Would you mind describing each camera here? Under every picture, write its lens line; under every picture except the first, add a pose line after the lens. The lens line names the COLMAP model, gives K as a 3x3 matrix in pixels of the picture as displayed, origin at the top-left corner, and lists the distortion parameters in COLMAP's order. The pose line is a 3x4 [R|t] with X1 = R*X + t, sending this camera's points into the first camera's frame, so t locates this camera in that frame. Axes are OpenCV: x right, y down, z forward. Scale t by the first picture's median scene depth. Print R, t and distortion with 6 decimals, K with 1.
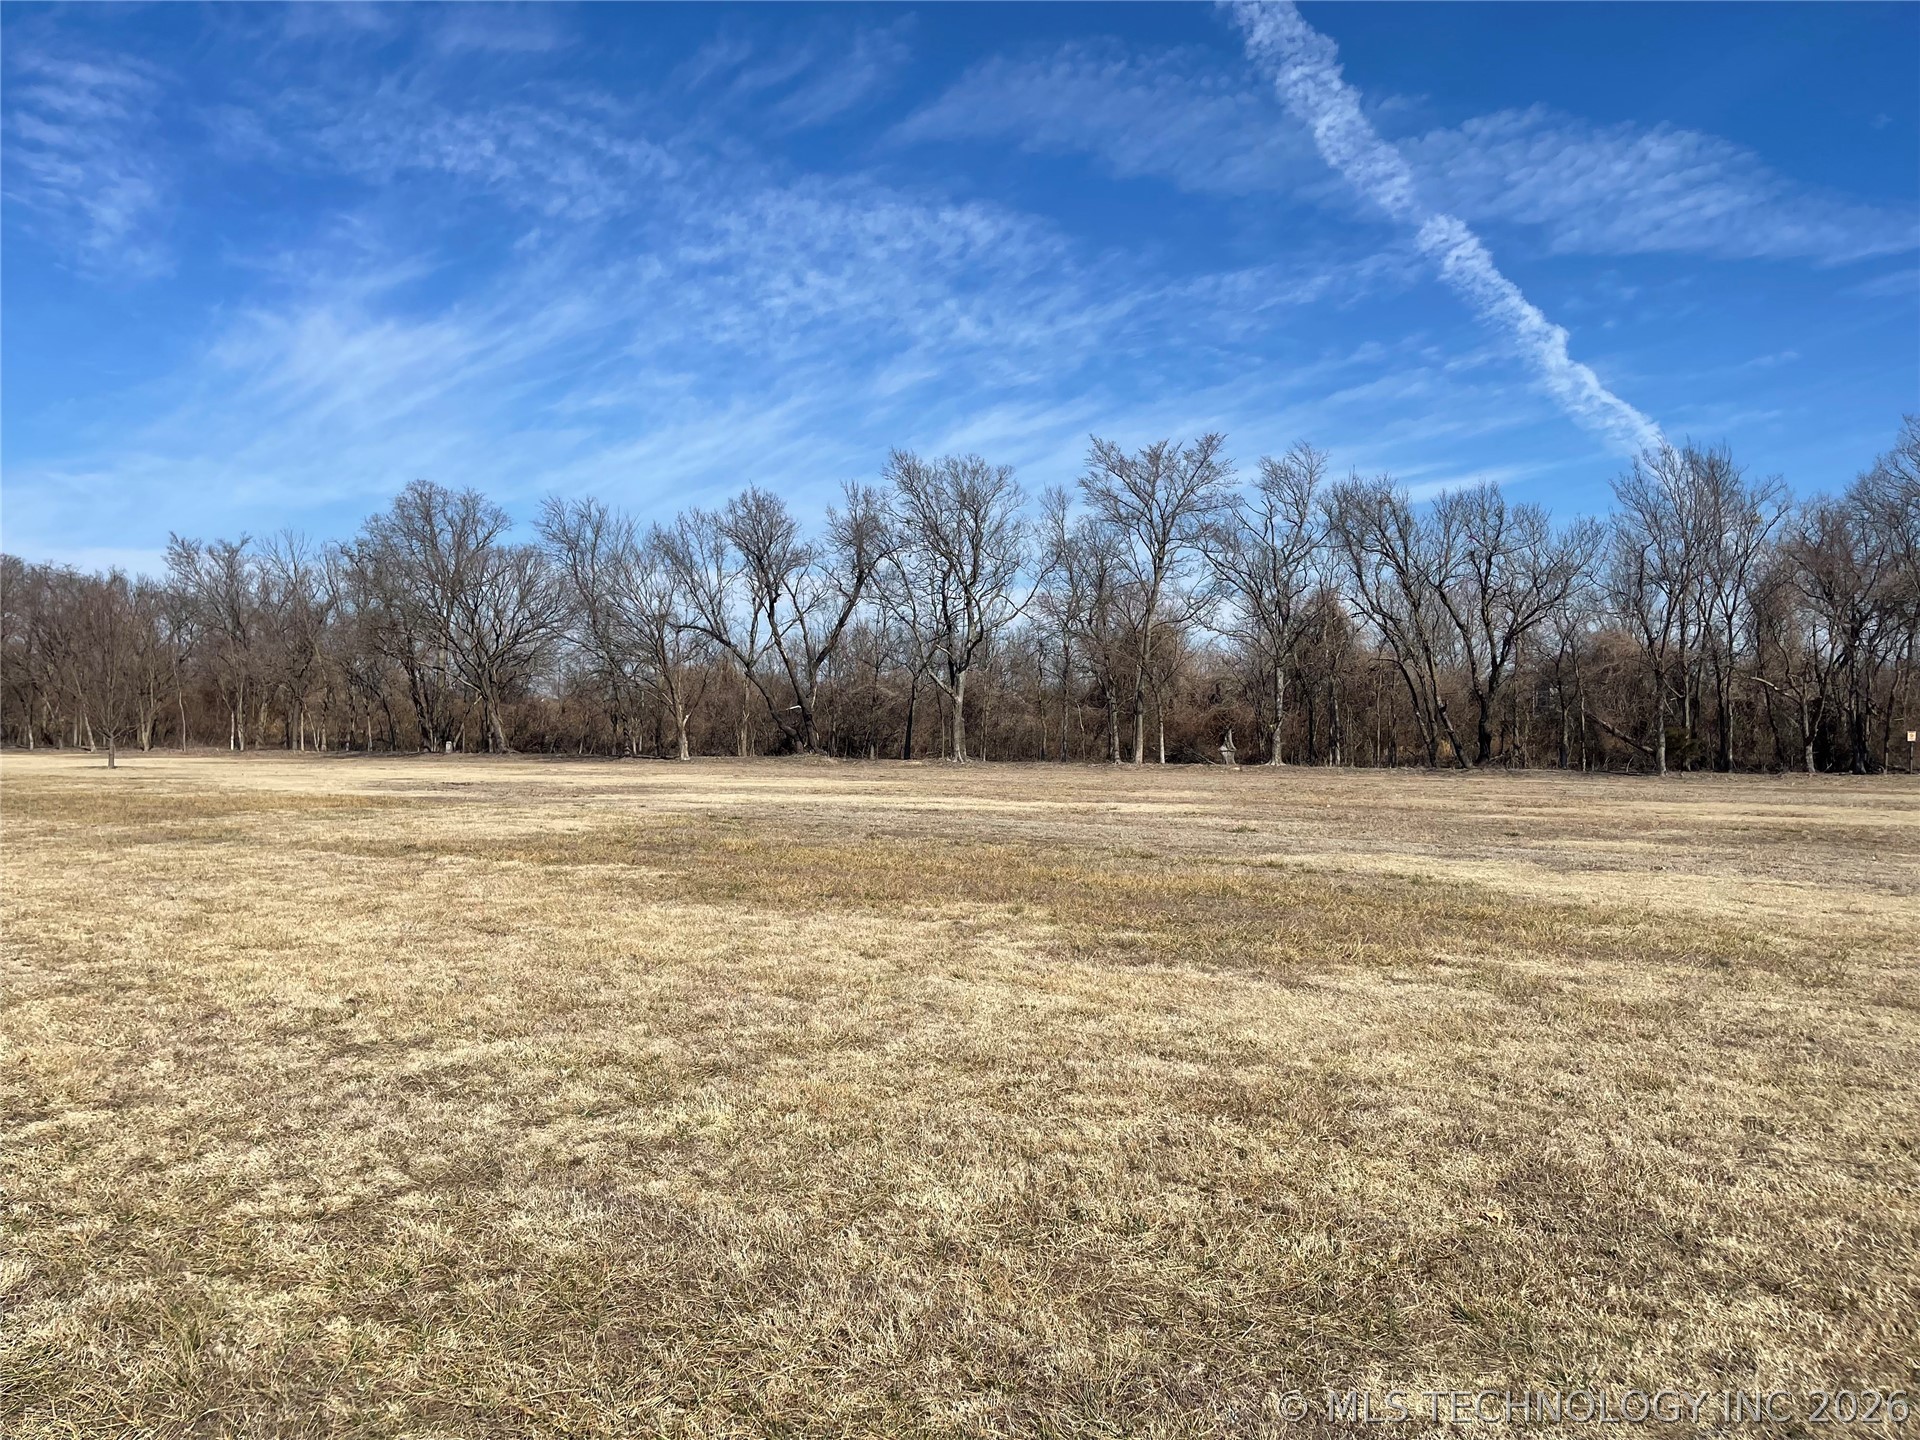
lens RADIAL K [[1407.9, 0, 980.1], [0, 1407.9, 728.3], [0, 0, 1]] dist [0.042076, -0.114014]
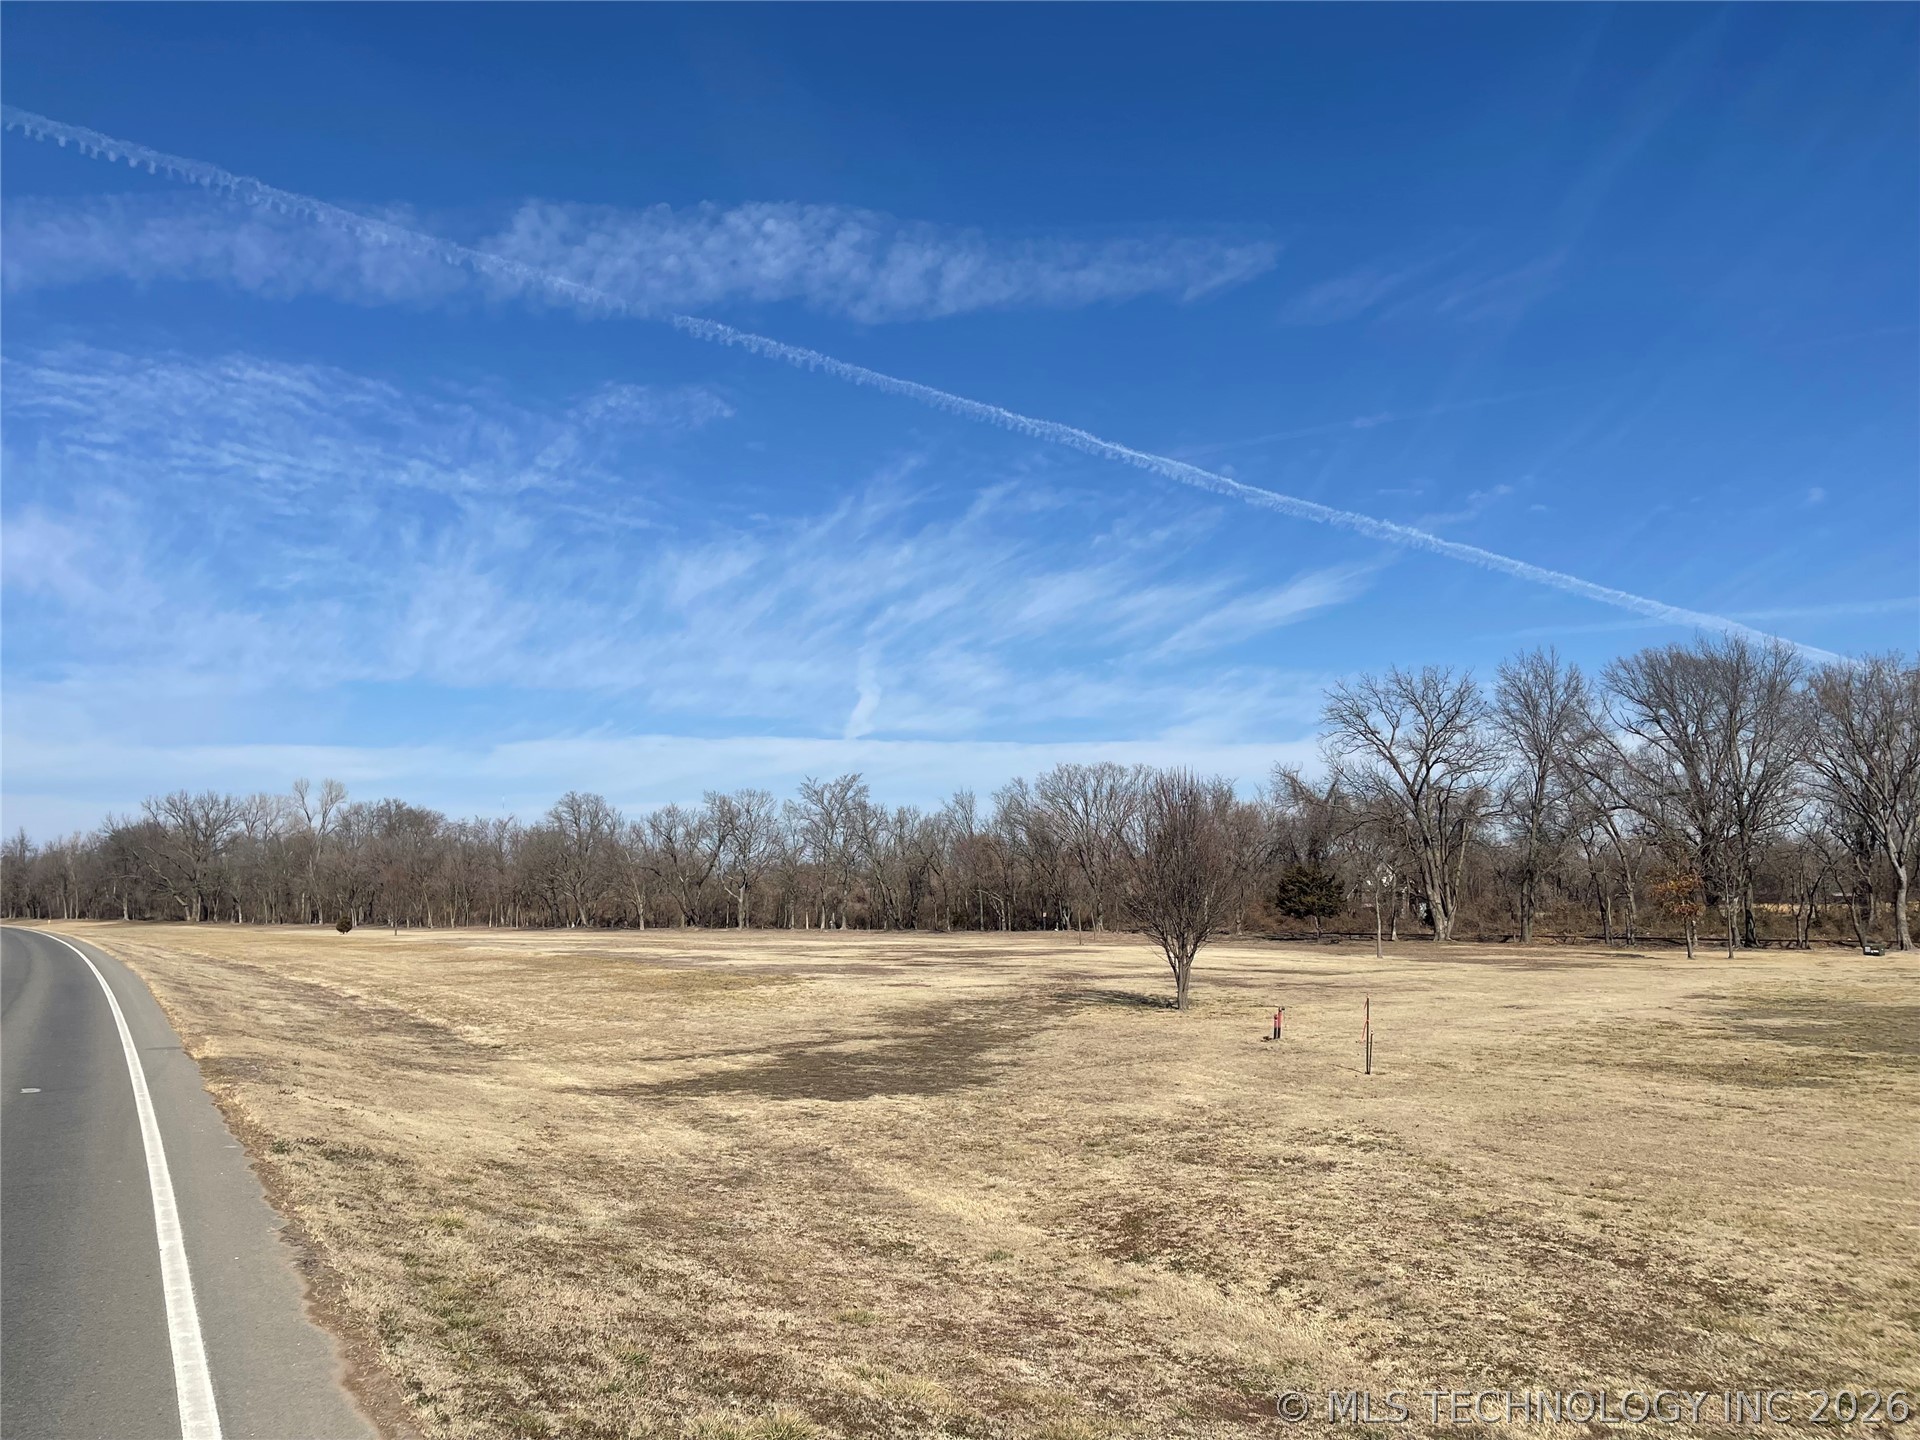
lens RADIAL K [[1407.9, 0, 980.1], [0, 1407.9, 728.3], [0, 0, 1]] dist [0.042076, -0.114014]
pose [[0.956452, -0.049756, -0.287617, 0.932702], [0.013978, 0.992041, -0.125135, -0.005324], [0.291554, 0.115665, 0.949535, -0.945140]]
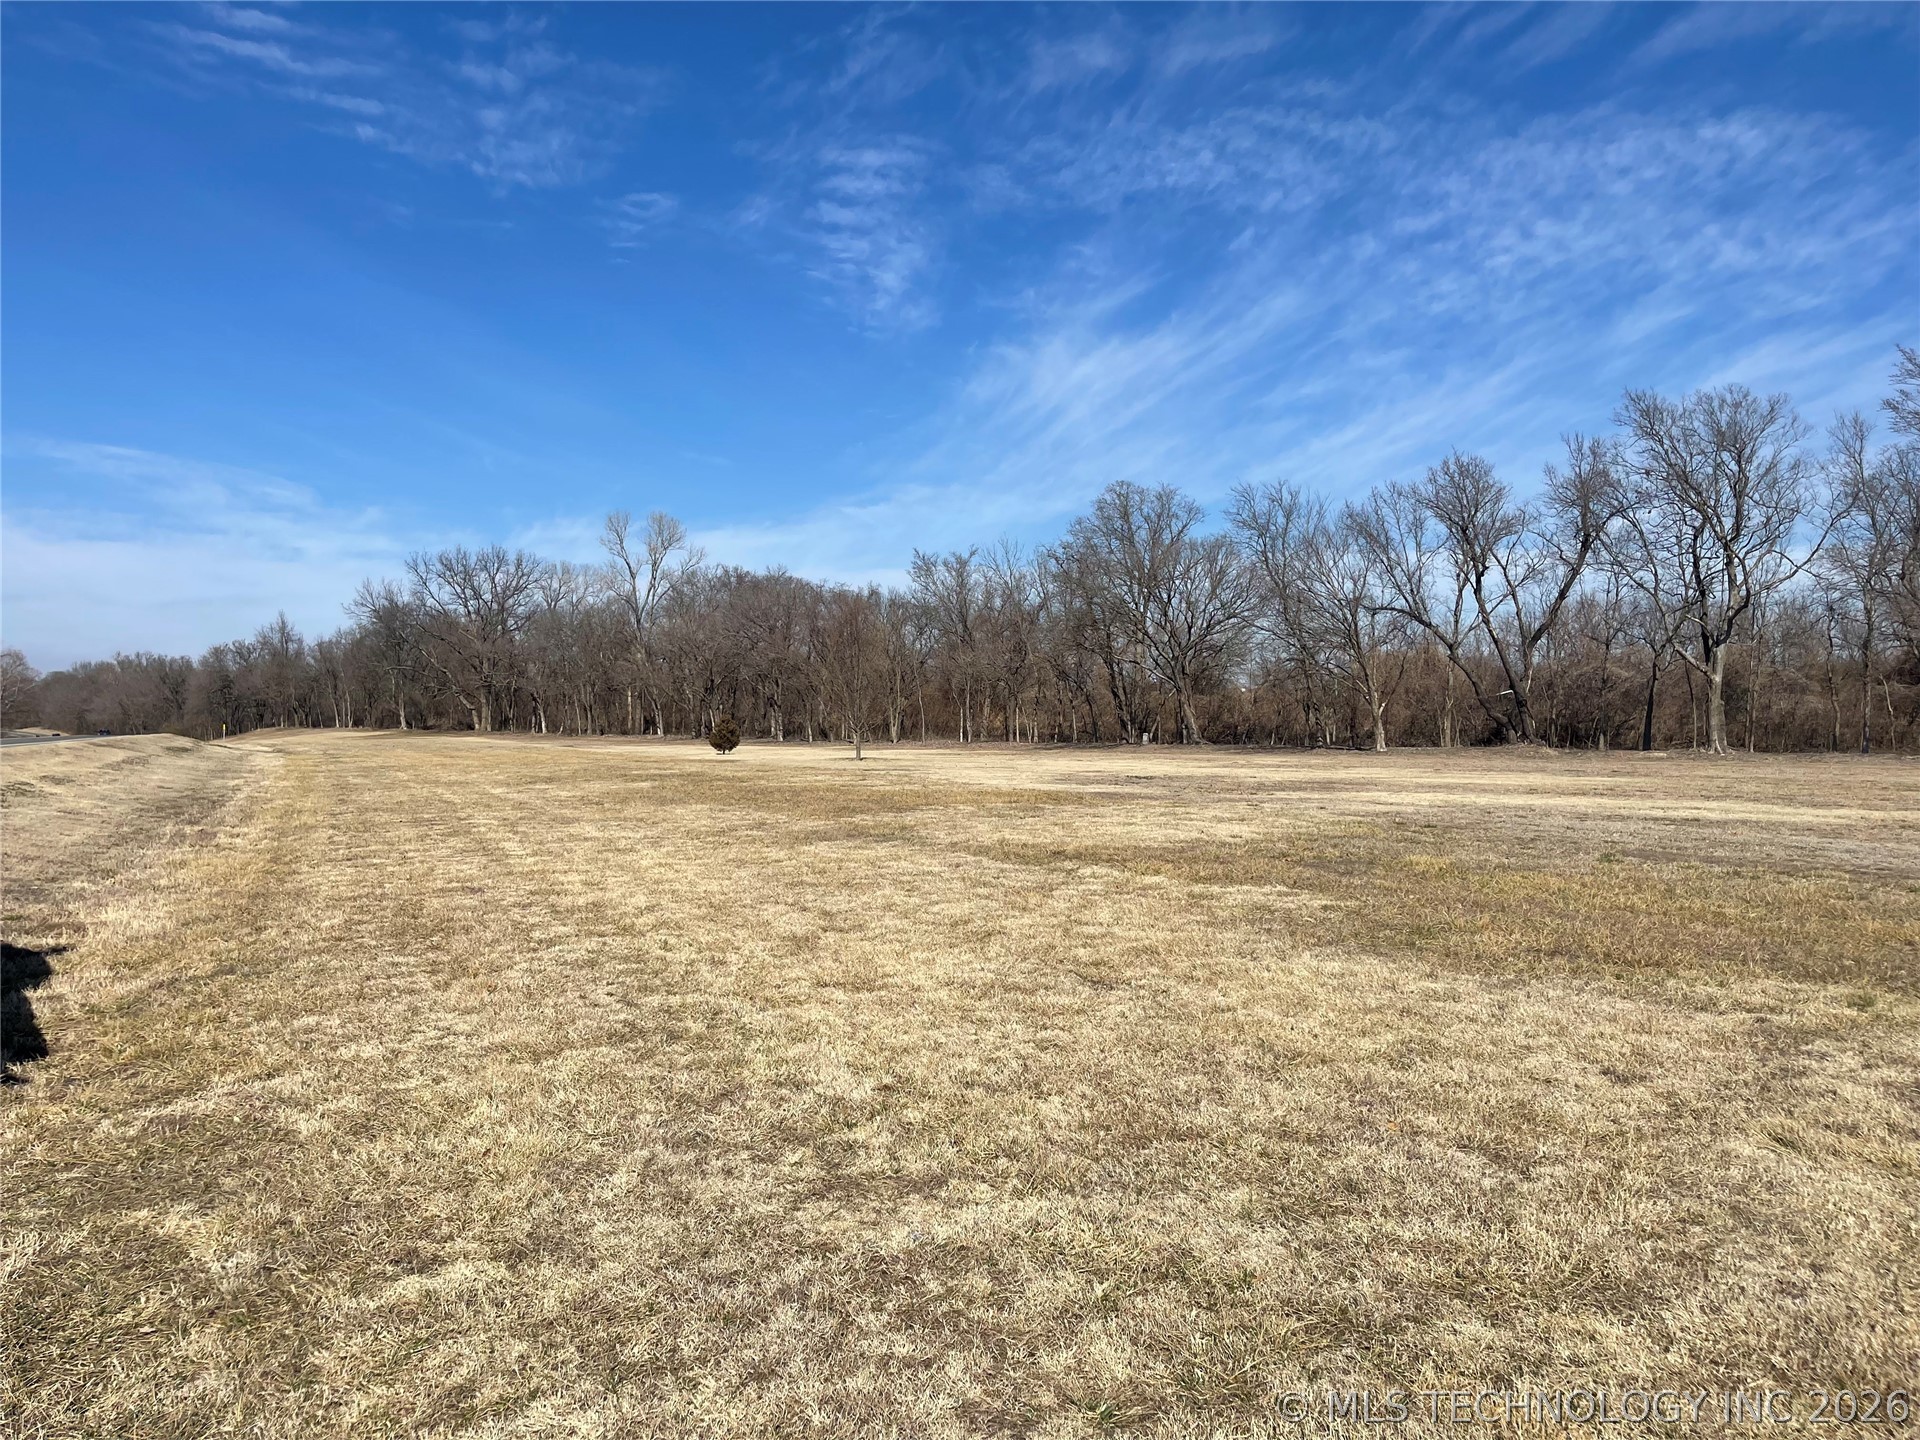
lens RADIAL K [[1420.2, 0, 927.3], [0, 1420.2, 746.1], [0, 0, 1]] dist [0.005990, -0.002339]
pose [[0.868617, -0.003130, -0.495474, -0.003037], [0.013232, 0.999770, 0.016881, -0.000740], [0.495308, -0.021219, 0.868458, 0.028130]]
